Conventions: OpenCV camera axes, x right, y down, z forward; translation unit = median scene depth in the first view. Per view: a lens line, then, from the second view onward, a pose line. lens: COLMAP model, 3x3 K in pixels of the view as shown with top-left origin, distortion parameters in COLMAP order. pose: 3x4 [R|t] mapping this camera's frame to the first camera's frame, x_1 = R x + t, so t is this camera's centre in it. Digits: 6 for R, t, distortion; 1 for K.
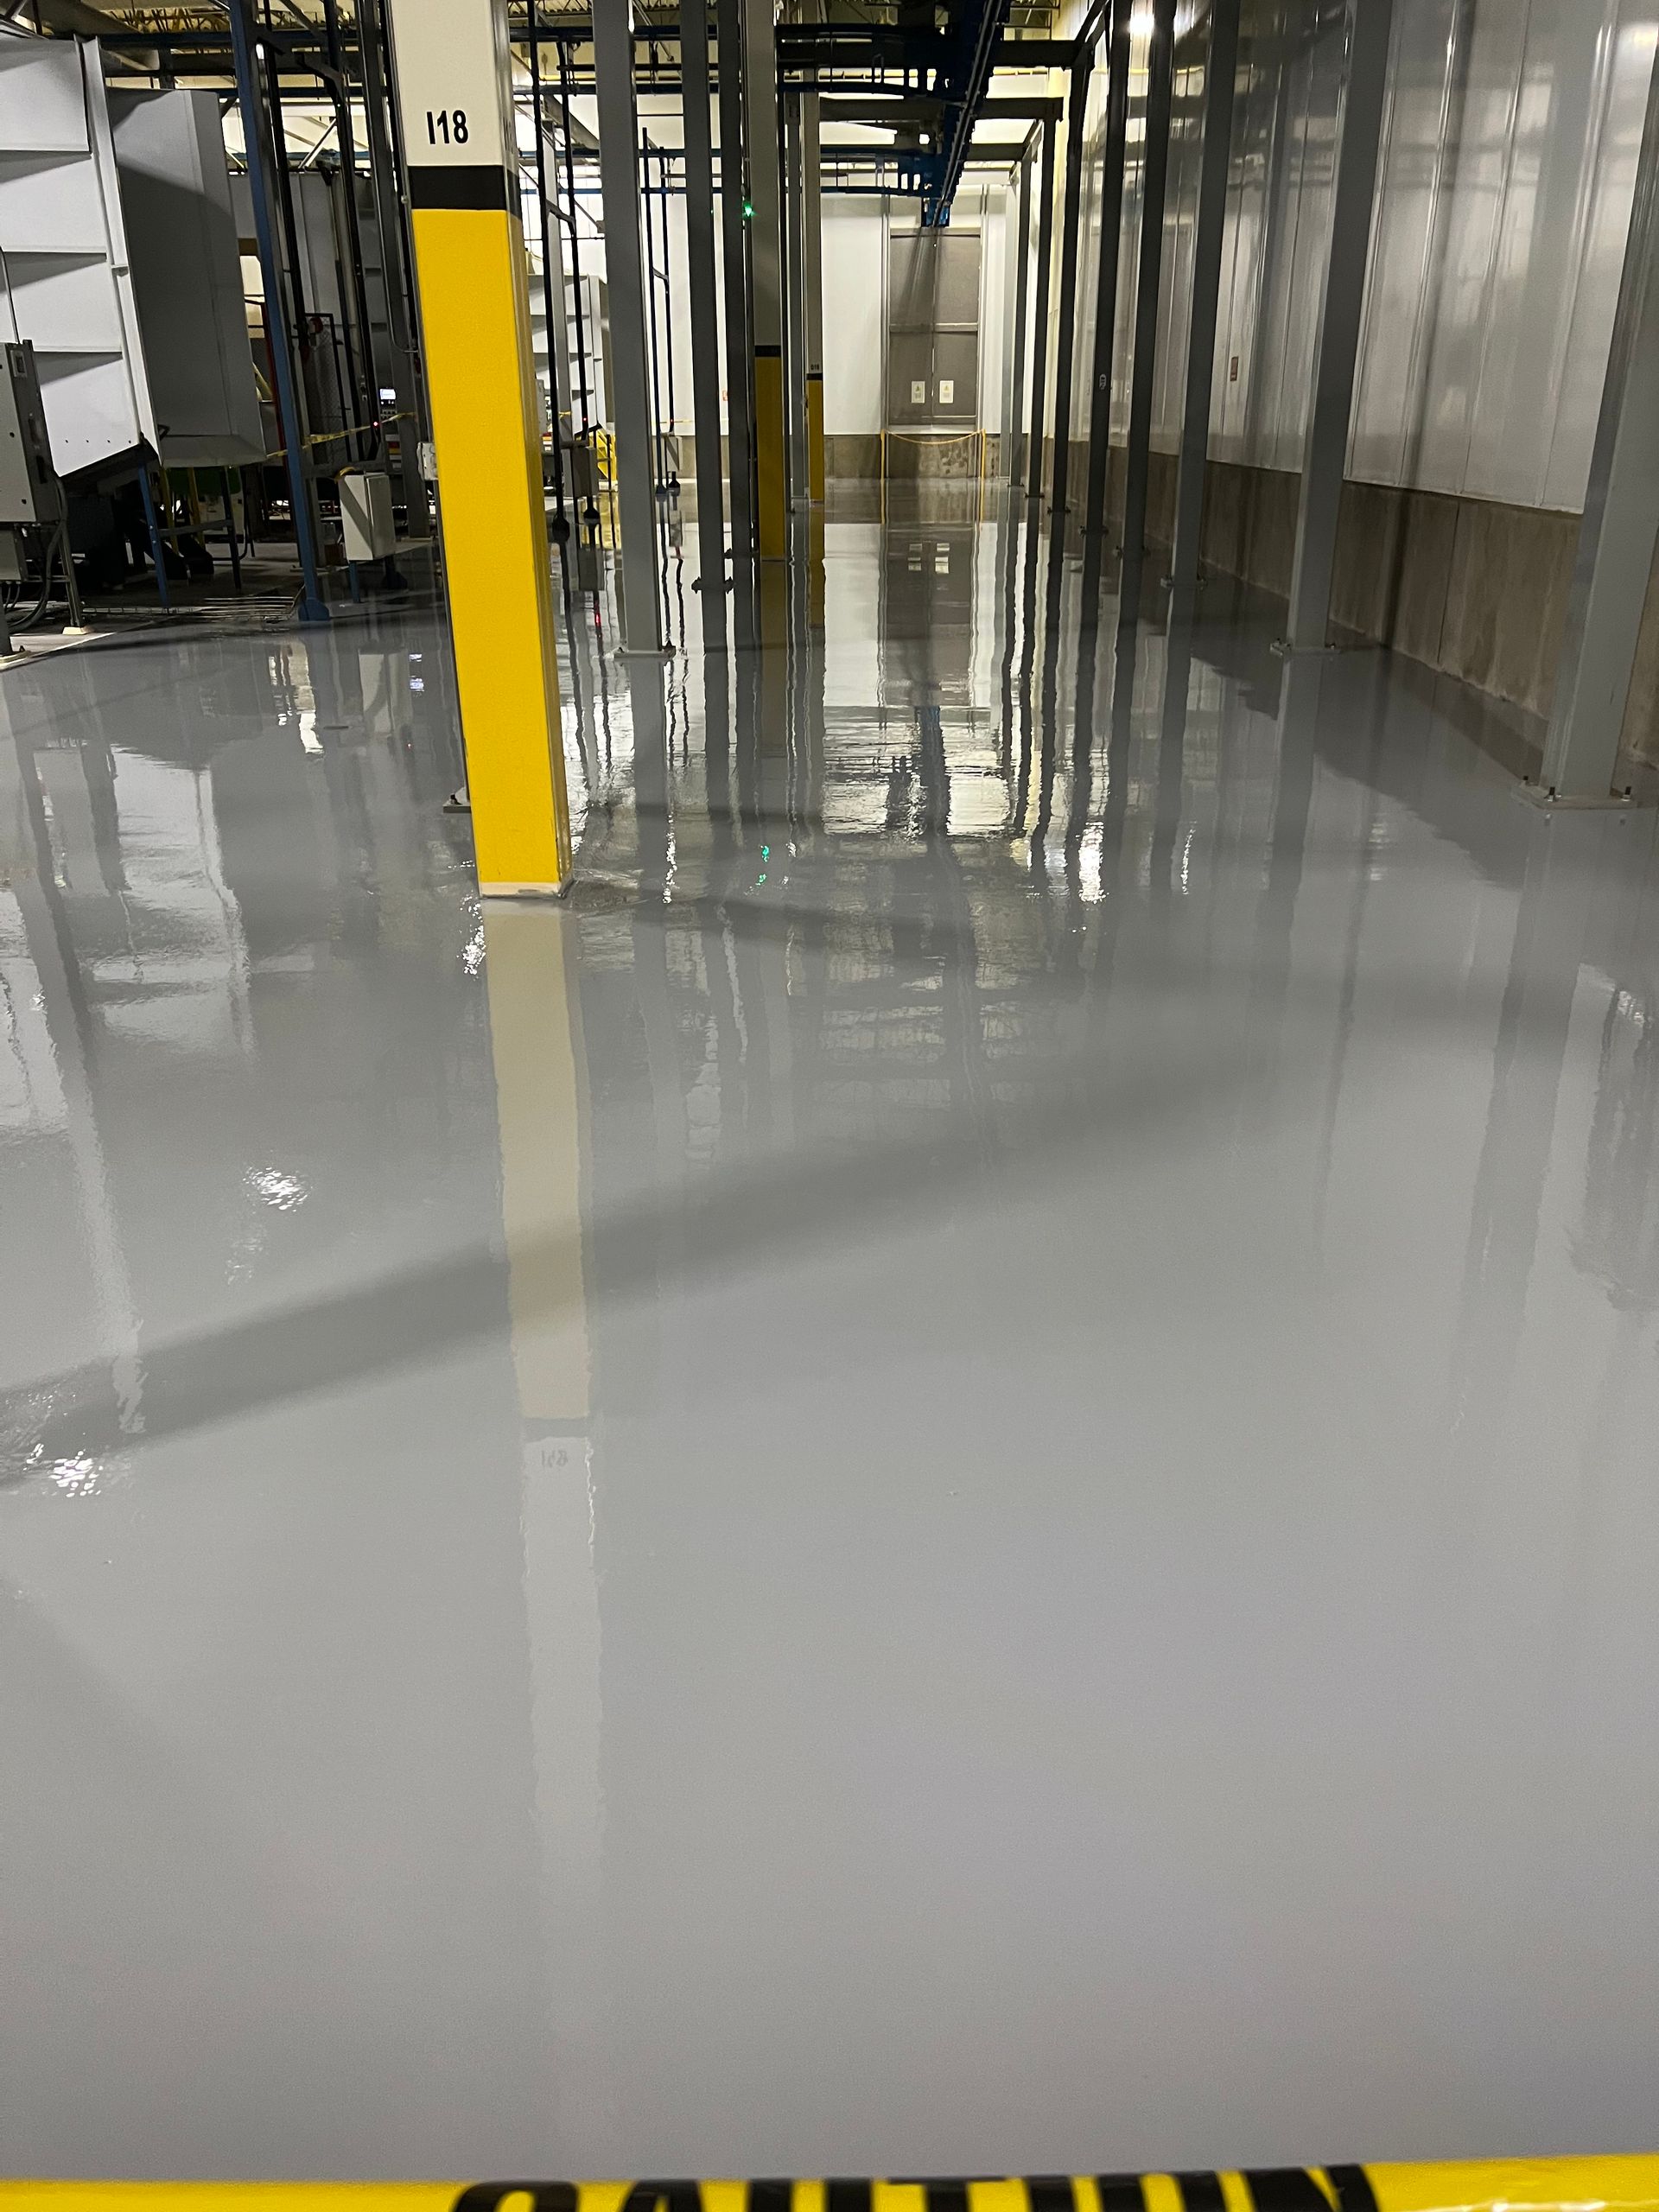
lens RADIAL K [[1684.6, 0, 813.9], [0, 1684.6, 1104.1], [0, 0, 1]] dist [0.065132, -0.075966]
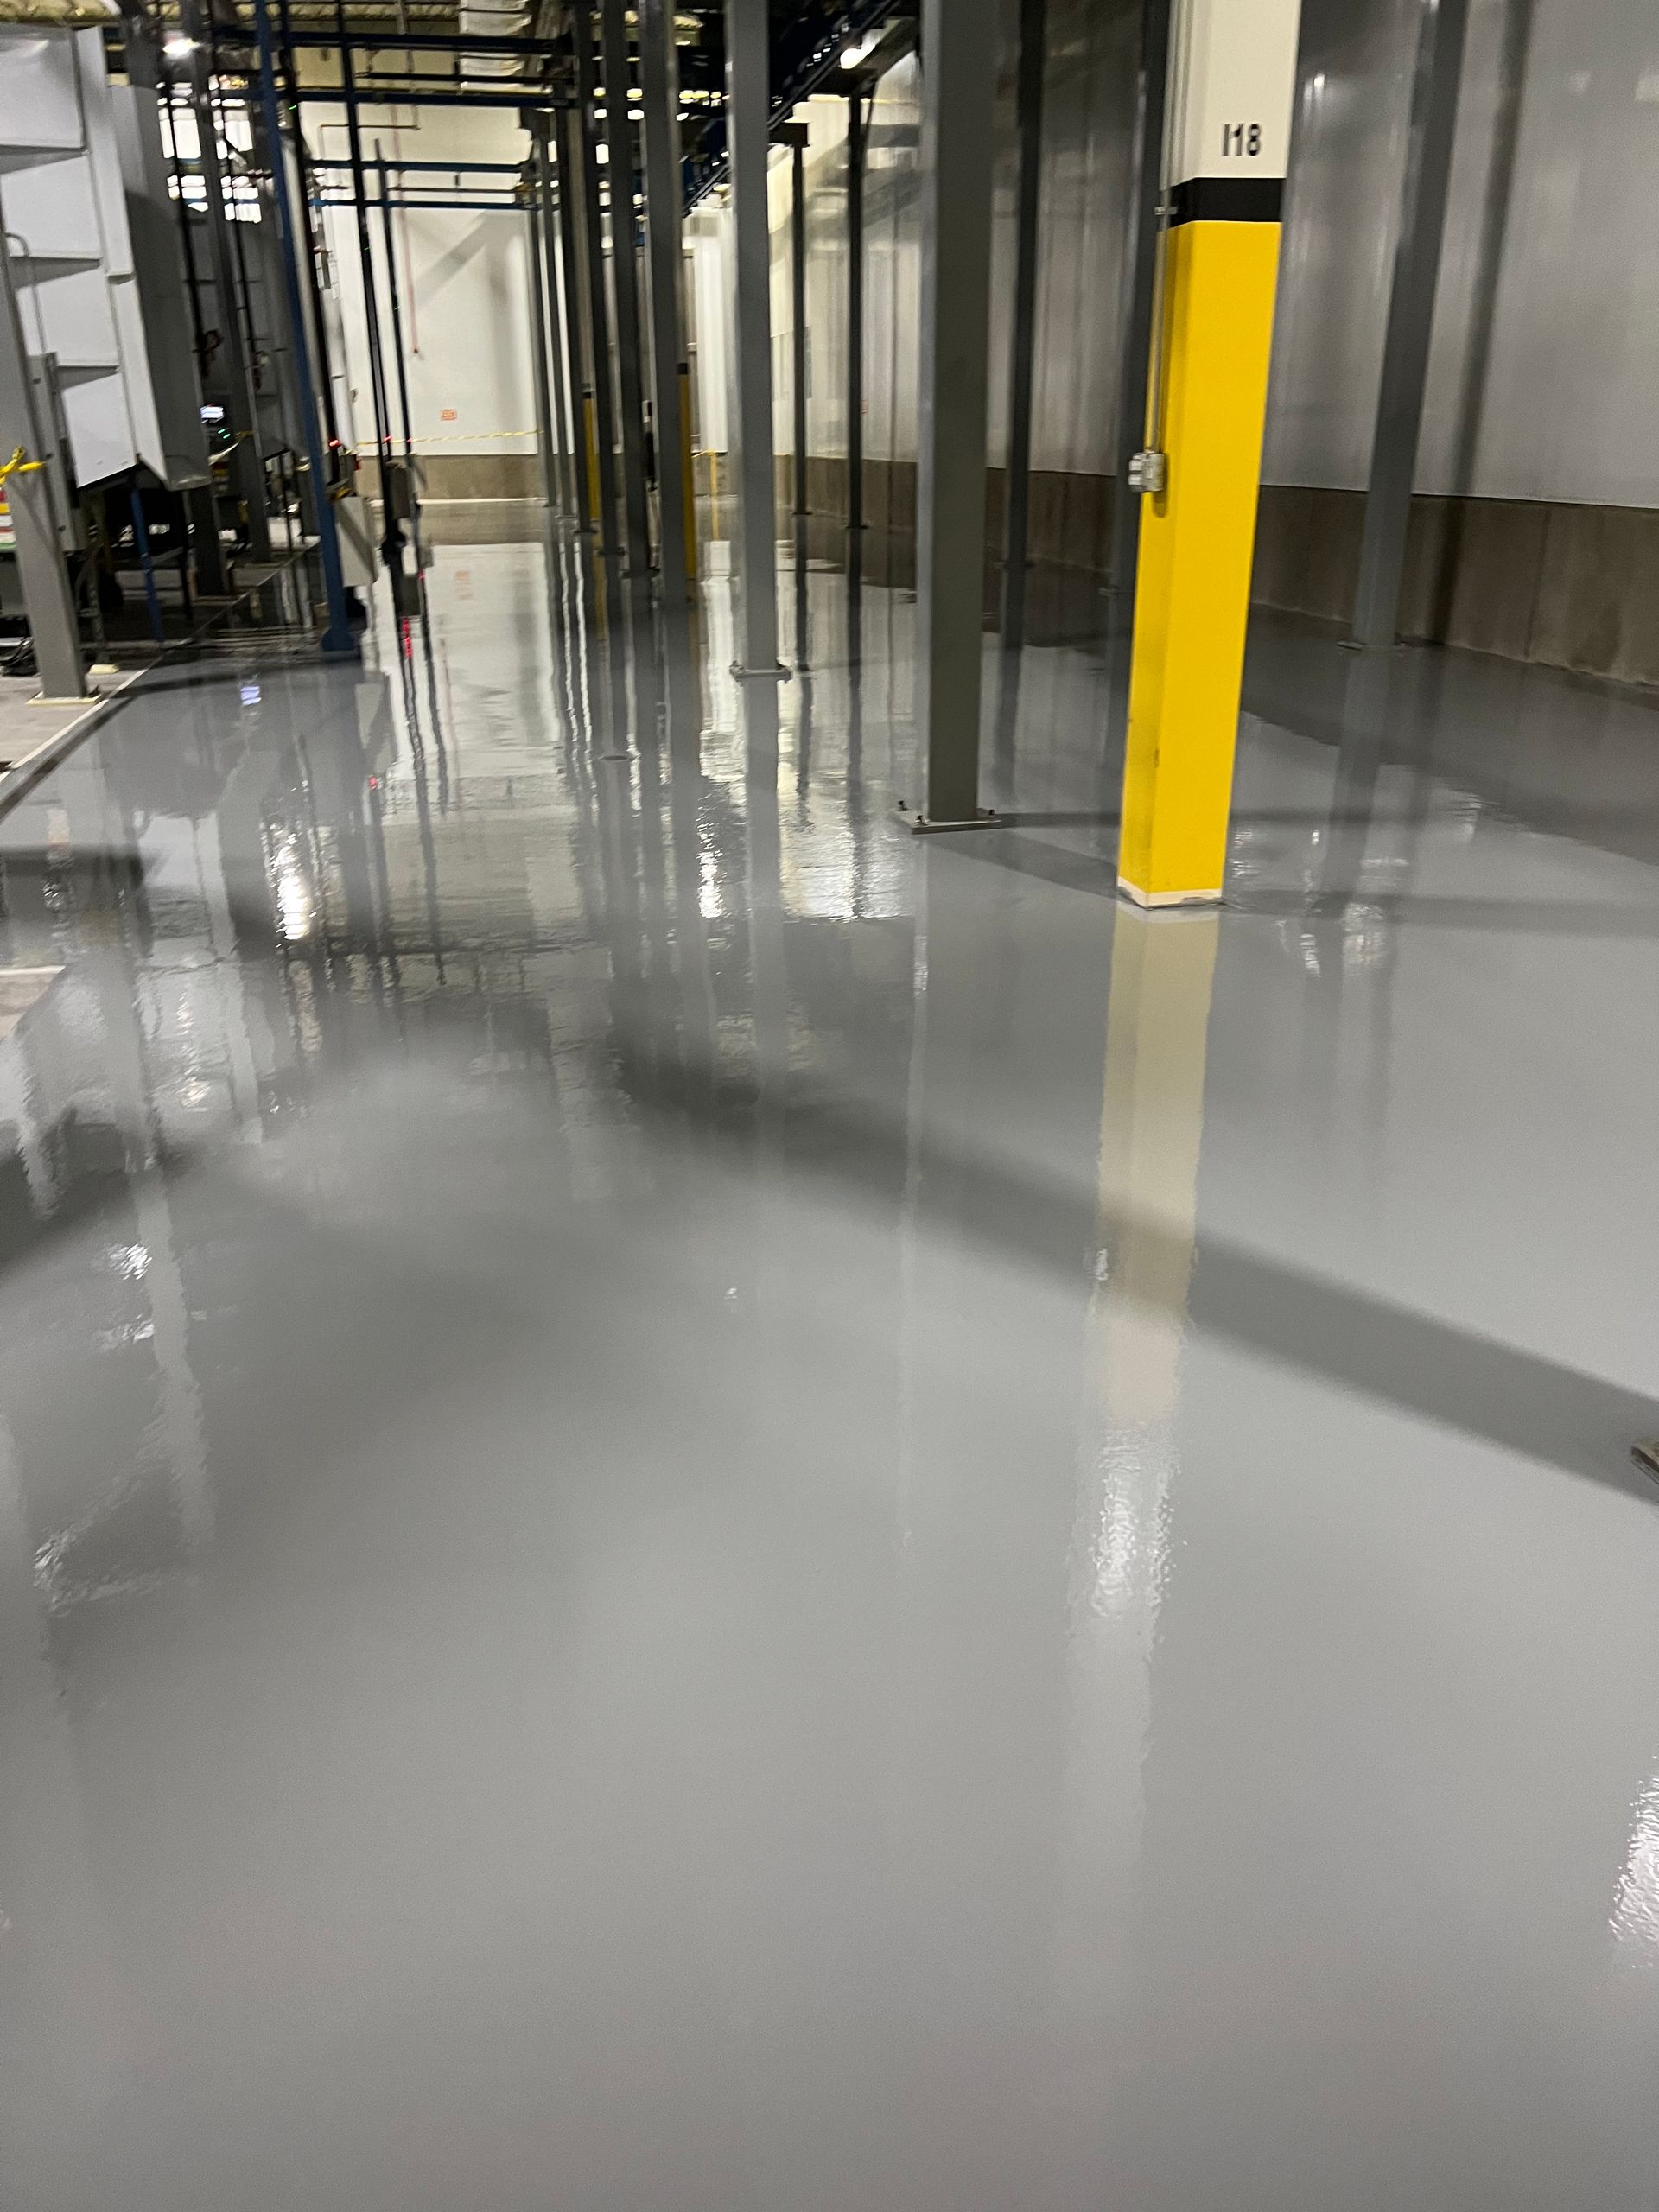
lens RADIAL K [[1684.6, 0, 838.5], [0, 1684.6, 1108.5], [0, 0, 1]] dist [0.065132, -0.075966]
pose [[0.974151, -0.086765, 0.208570, -0.264063], [0.088436, 0.996081, 0.001316, -0.009431], [-0.207867, 0.017163, 0.978007, 0.027652]]
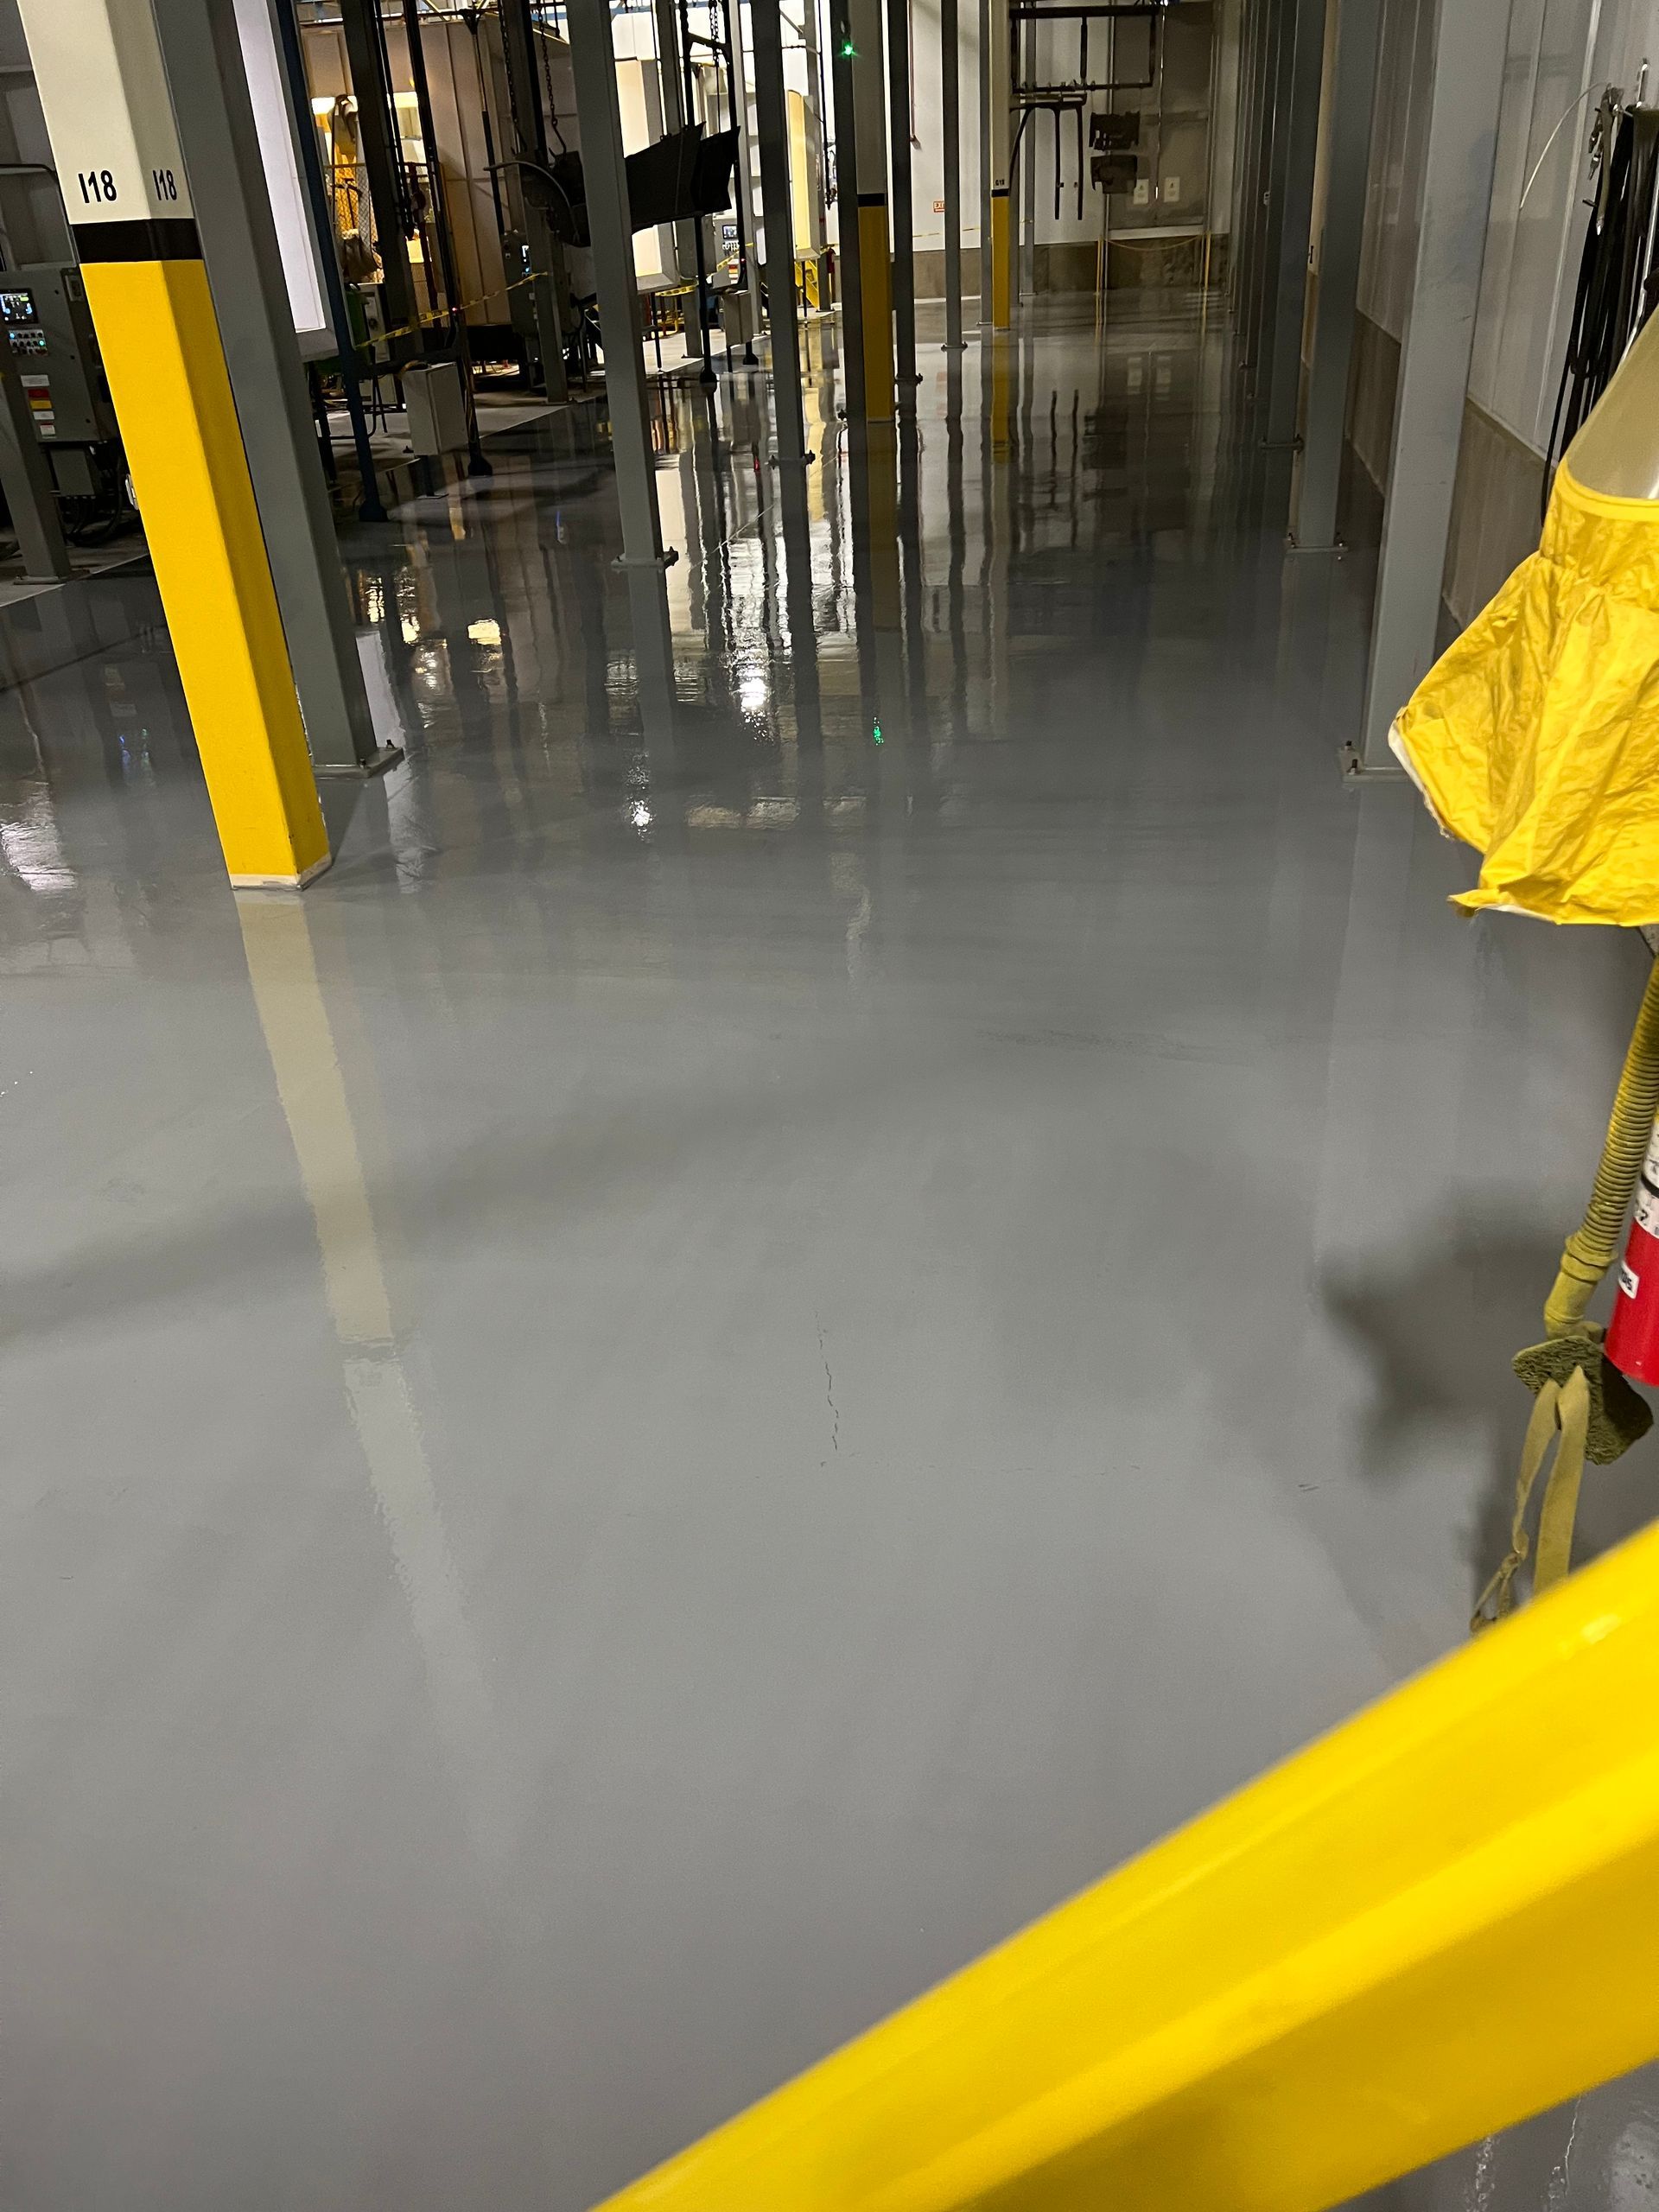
lens RADIAL K [[1684.6, 0, 841.0], [0, 1684.6, 1106.2], [0, 0, 1]] dist [0.065132, -0.075966]
pose [[0.985324, 0.037513, -0.166519, 0.164237], [-0.018554, 0.993310, 0.113982, -0.049976], [0.169681, -0.109219, 0.979428, -0.009018]]
